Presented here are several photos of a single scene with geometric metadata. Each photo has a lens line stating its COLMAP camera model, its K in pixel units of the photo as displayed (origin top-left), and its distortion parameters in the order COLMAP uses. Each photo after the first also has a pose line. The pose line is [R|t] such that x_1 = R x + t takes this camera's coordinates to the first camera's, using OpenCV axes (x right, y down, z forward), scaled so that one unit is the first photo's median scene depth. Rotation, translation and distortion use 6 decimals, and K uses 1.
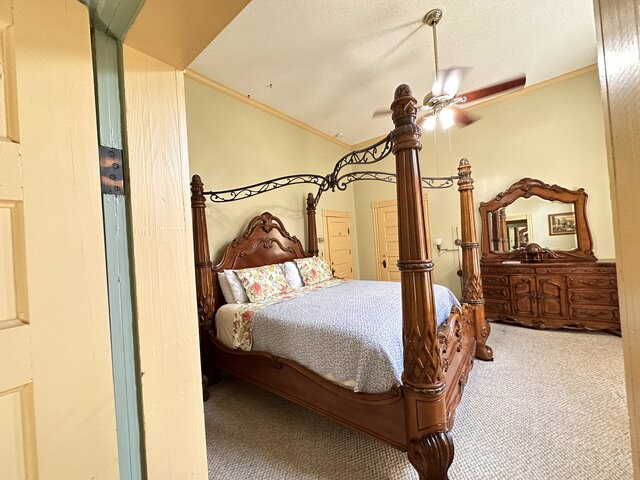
lens RADIAL K [[255.0, 0, 320.0], [0, 255.0, 240.0], [0, 0, 1]] dist [-0.001403, -0.000156]
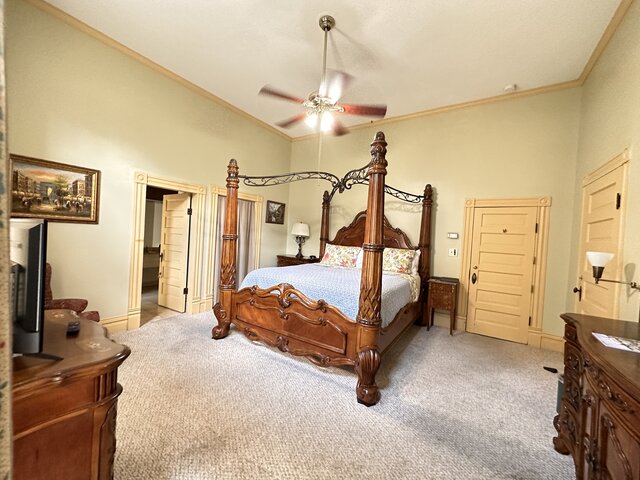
lens RADIAL K [[255.0, 0, 320.0], [0, 255.0, 240.0], [0, 0, 1]] dist [-0.001403, -0.000156]
pose [[0.088710, 0.093850, -0.991626, 1.266228], [-0.054672, 0.994509, 0.089231, -0.057804], [0.994556, 0.046299, 0.093354, 0.735663]]
